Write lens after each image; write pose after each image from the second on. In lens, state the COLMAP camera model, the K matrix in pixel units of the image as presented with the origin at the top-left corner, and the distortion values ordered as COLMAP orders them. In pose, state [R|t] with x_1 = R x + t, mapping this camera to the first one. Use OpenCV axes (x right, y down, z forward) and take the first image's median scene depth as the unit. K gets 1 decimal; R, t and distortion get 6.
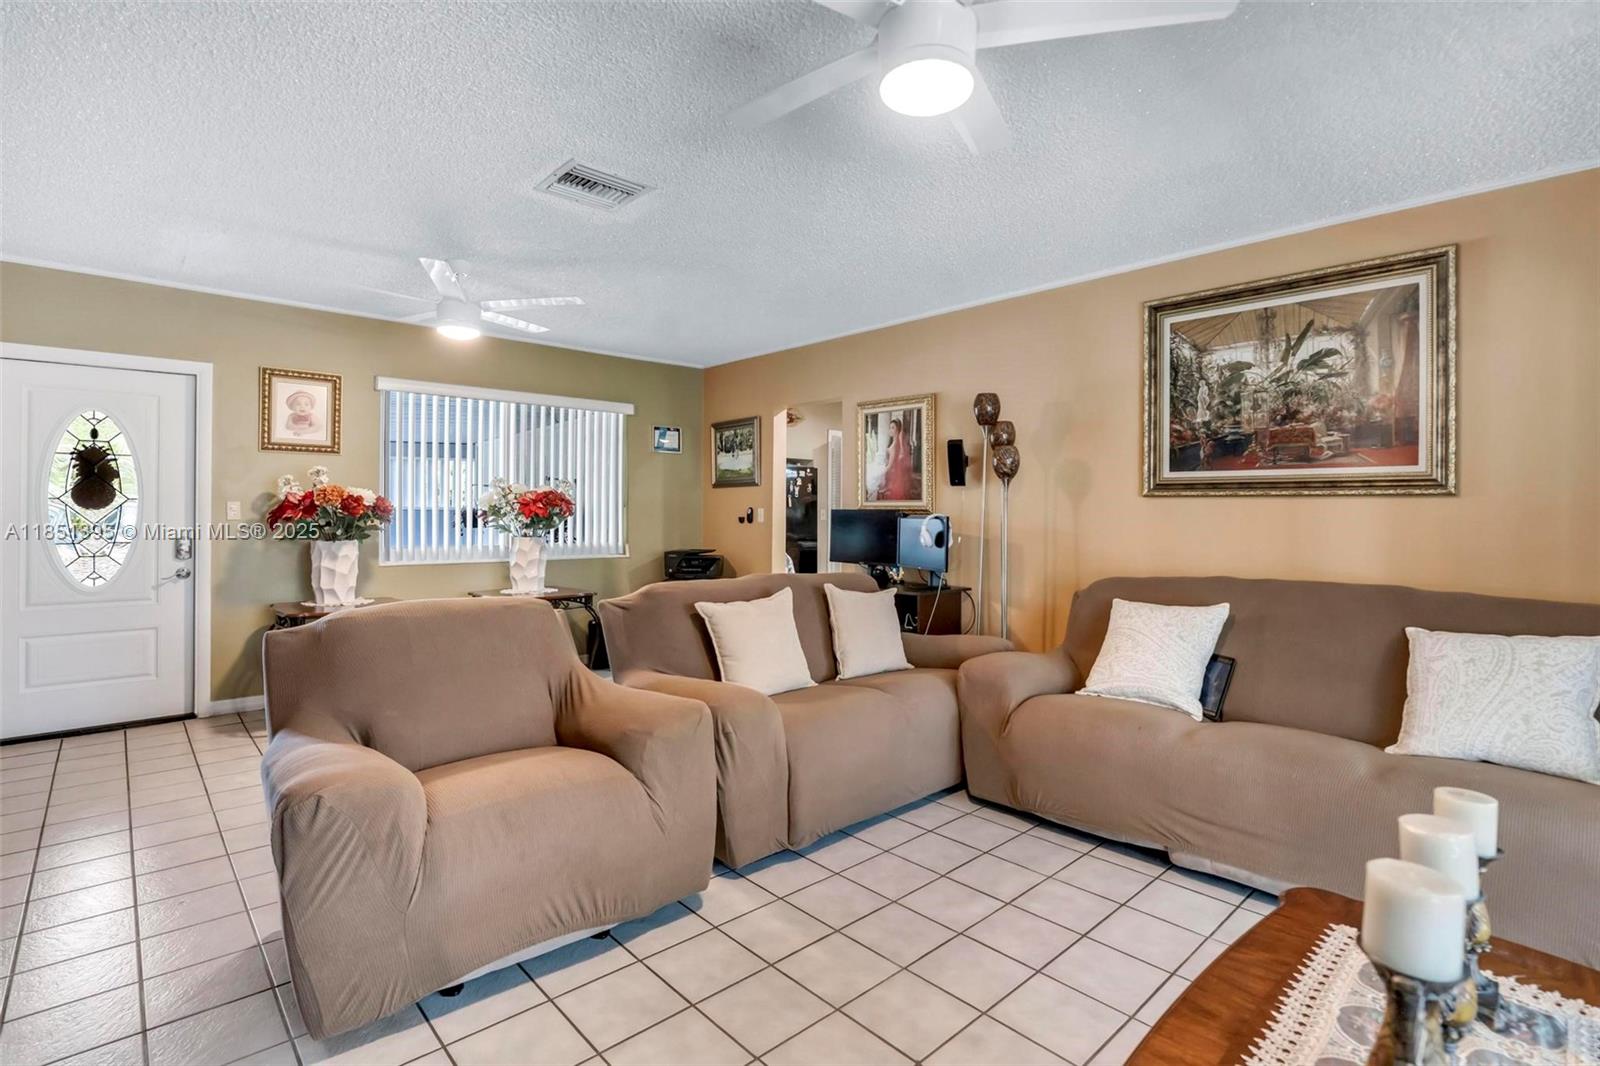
lens RADIAL K [[772.2, 0, 797.4], [0, 772.2, 493.7], [0, 0, 1]] dist [0.001470, 0.000710]
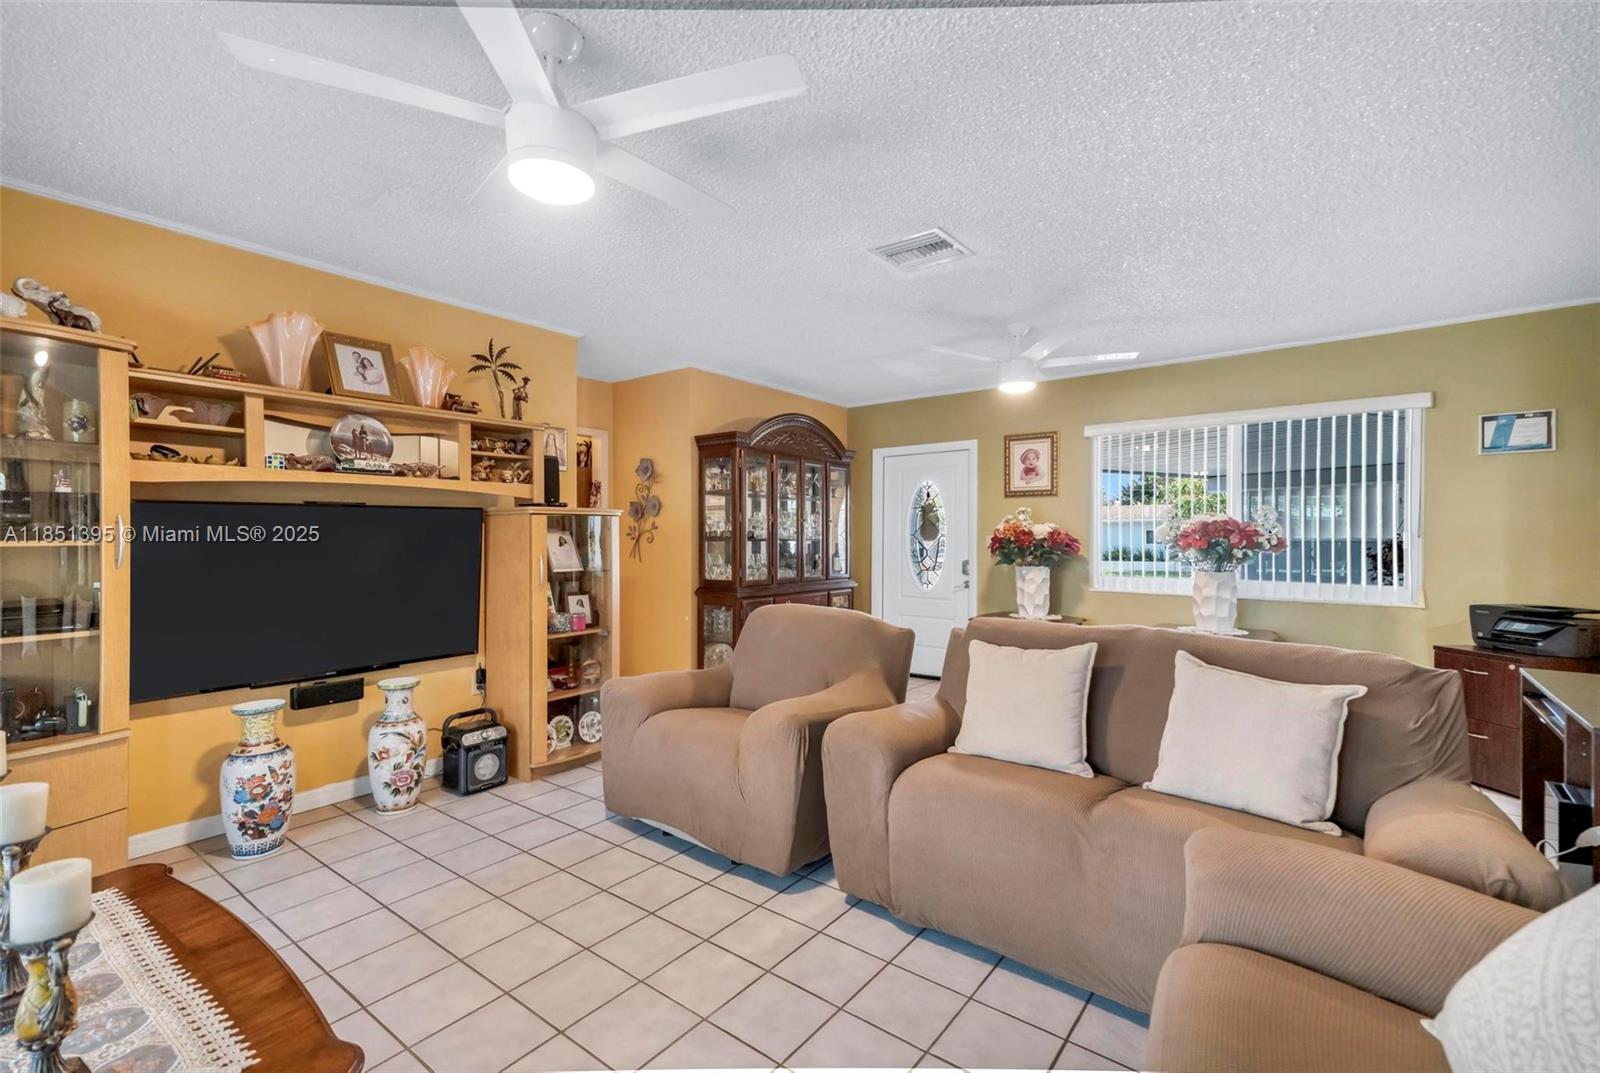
lens RADIAL K [[706.9, 0, 800.0], [0, 706.9, 536.5], [0, 0, 1]] dist [0.025762, -0.000303]
pose [[0.169414, -0.004447, -0.985535, 0.454483], [0.023112, 0.999733, -0.000538, 0.004279], [0.985274, -0.022687, 0.169471, 0.422891]]
